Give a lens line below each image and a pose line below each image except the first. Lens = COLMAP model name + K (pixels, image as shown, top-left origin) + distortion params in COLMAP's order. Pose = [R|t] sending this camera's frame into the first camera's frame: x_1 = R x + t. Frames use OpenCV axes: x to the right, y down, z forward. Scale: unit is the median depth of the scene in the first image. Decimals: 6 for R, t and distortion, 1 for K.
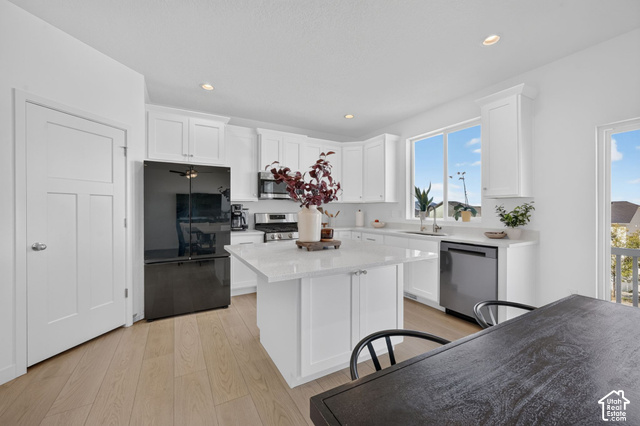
lens RADIAL K [[255.1, 0, 320.0], [0, 255.1, 213.0], [0, 0, 1]] dist [0.000512, 0.000009]
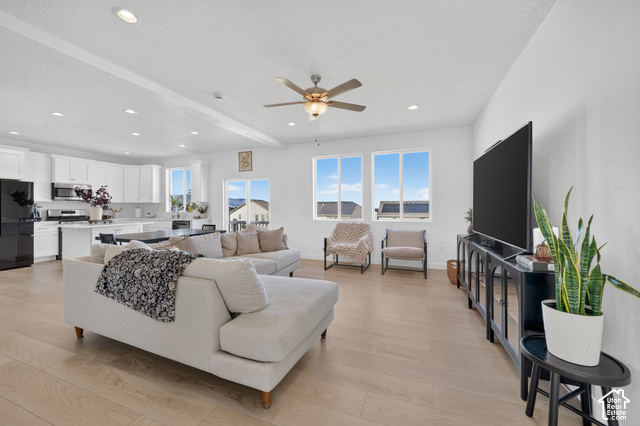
lens RADIAL K [[249.8, 0, 313.8], [0, 249.8, 206.7], [0, 0, 1]] dist [-0.000531, 0.000112]
pose [[0.783107, -0.002048, 0.621883, 0.056792], [0.011176, 0.999879, -0.010781, 0.018174], [-0.621786, 0.015393, 0.783036, -1.167135]]
